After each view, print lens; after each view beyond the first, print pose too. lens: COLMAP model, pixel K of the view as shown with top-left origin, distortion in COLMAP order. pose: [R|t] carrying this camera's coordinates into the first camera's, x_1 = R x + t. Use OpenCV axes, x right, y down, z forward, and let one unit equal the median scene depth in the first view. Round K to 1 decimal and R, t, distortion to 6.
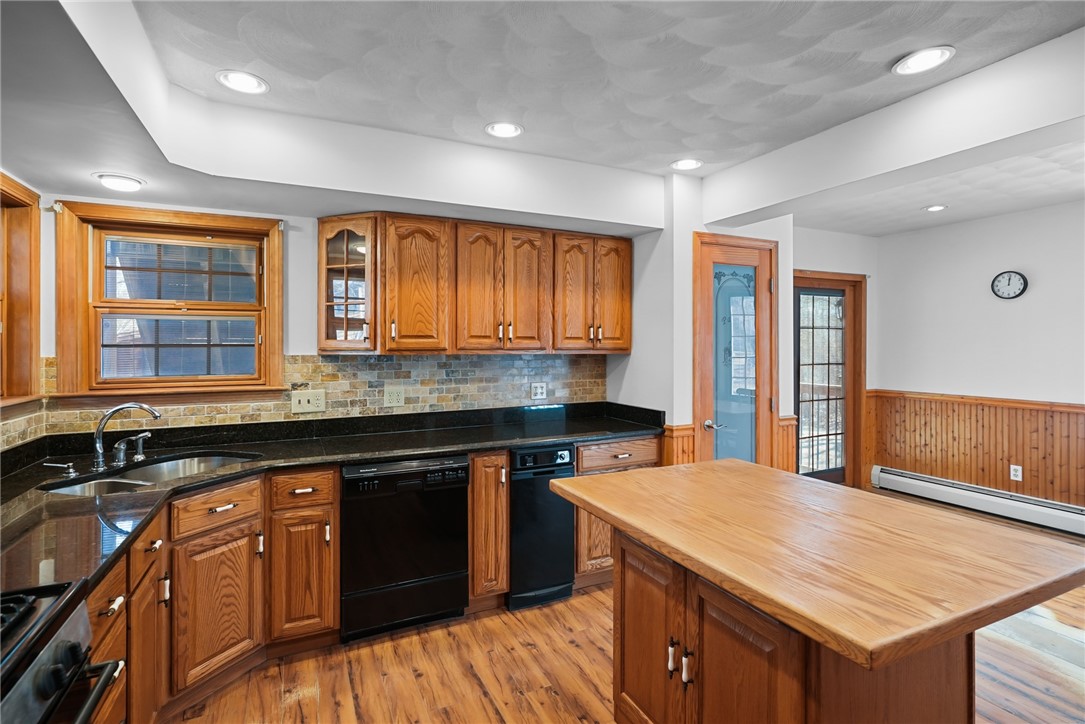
lens RADIAL K [[526.1, 0, 541.9], [0, 526.1, 345.2], [0, 0, 1]] dist [-0.000360, 0.000331]
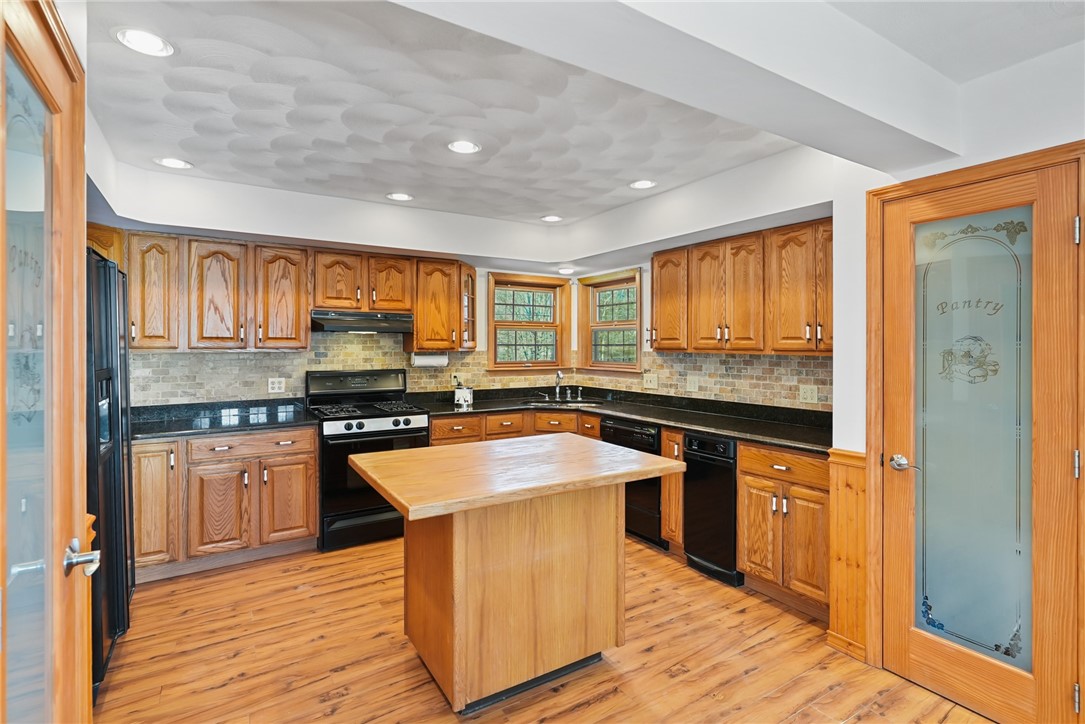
lens RADIAL K [[526.4, 0, 546.5], [0, 526.4, 348.0], [0, 0, 1]] dist [-0.012111, 0.008057]
pose [[0.120167, 0.008261, -0.992719, 0.944631], [-0.000478, 0.999966, 0.008264, -0.003263], [0.992754, -0.000518, 0.120167, 0.461178]]
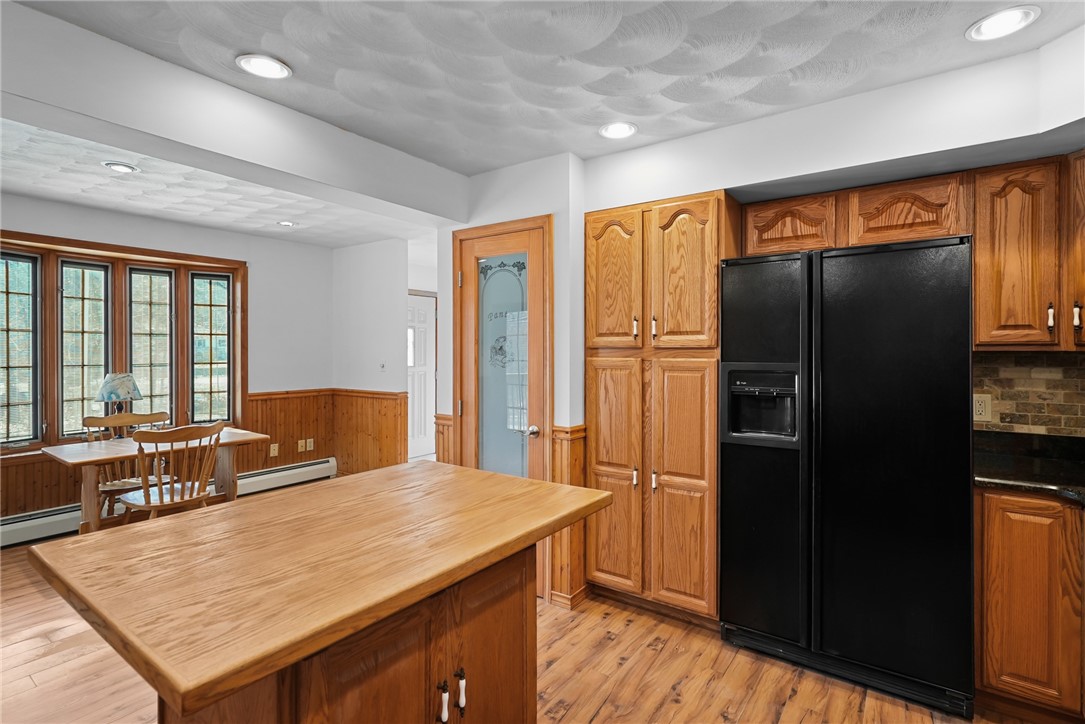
lens RADIAL K [[526.4, 0, 546.5], [0, 526.4, 348.0], [0, 0, 1]] dist [-0.012111, 0.008057]
pose [[-0.486783, 0.004048, 0.873514, -0.265804], [0.003223, 0.999991, -0.002838, 0.010805], [-0.873517, 0.001434, -0.486792, 0.588227]]
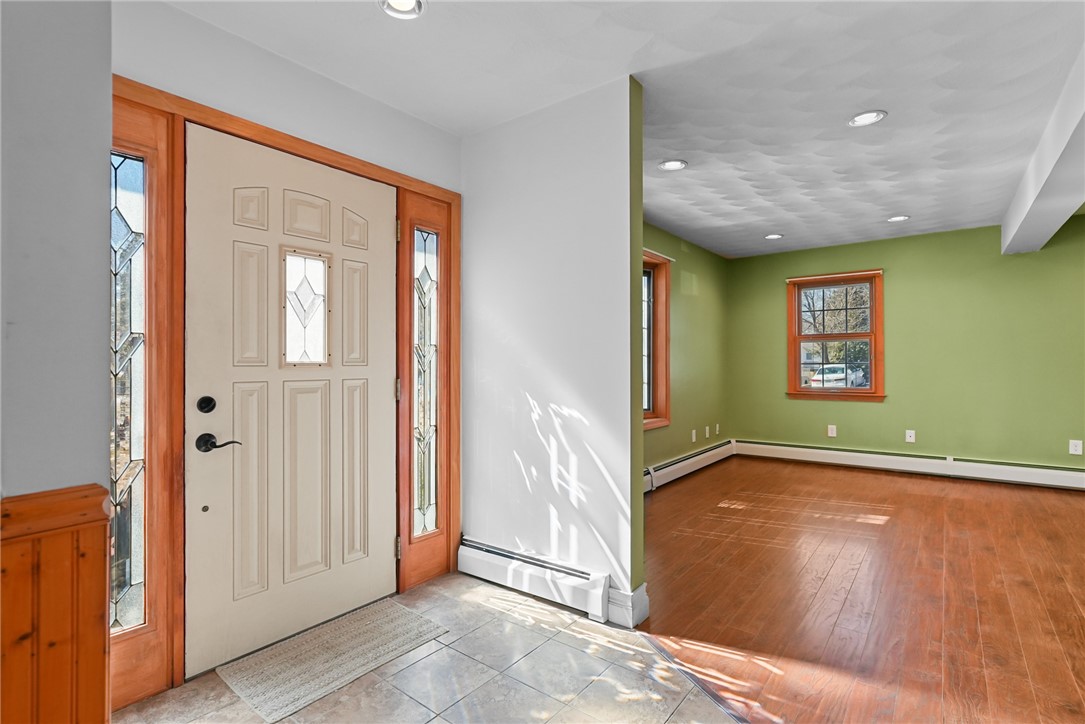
lens RADIAL K [[519.5, 0, 545.1], [0, 519.5, 358.5], [0, 0, 1]] dist [-0.013759, 0.009259]
pose [[-0.446639, 0.012784, 0.894623, 0.975028], [0.003485, 0.999915, -0.012549, 0.073257], [-0.894707, -0.002487, -0.446646, 0.103624]]
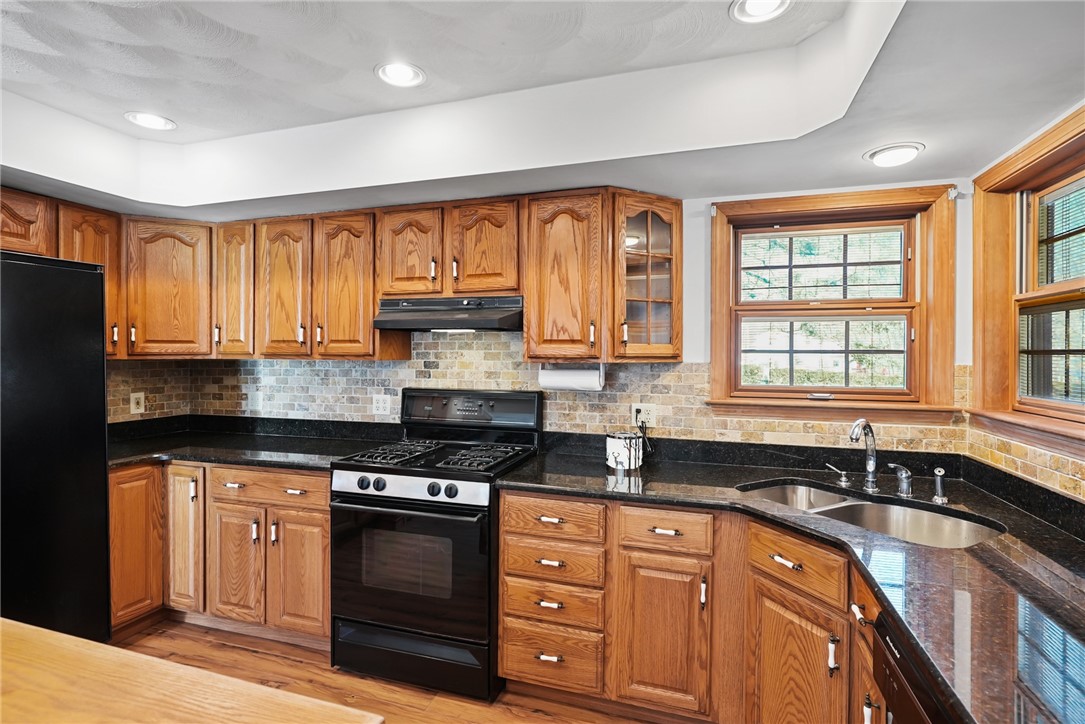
lens RADIAL K [[519.5, 0, 545.1], [0, 519.5, 358.5], [0, 0, 1]] dist [-0.013759, 0.009259]
pose [[-0.685729, 0.008561, -0.727807, 0.119263], [-0.001577, 0.999911, 0.013247, 0.001202], [0.727855, 0.010232, -0.685654, 0.811407]]
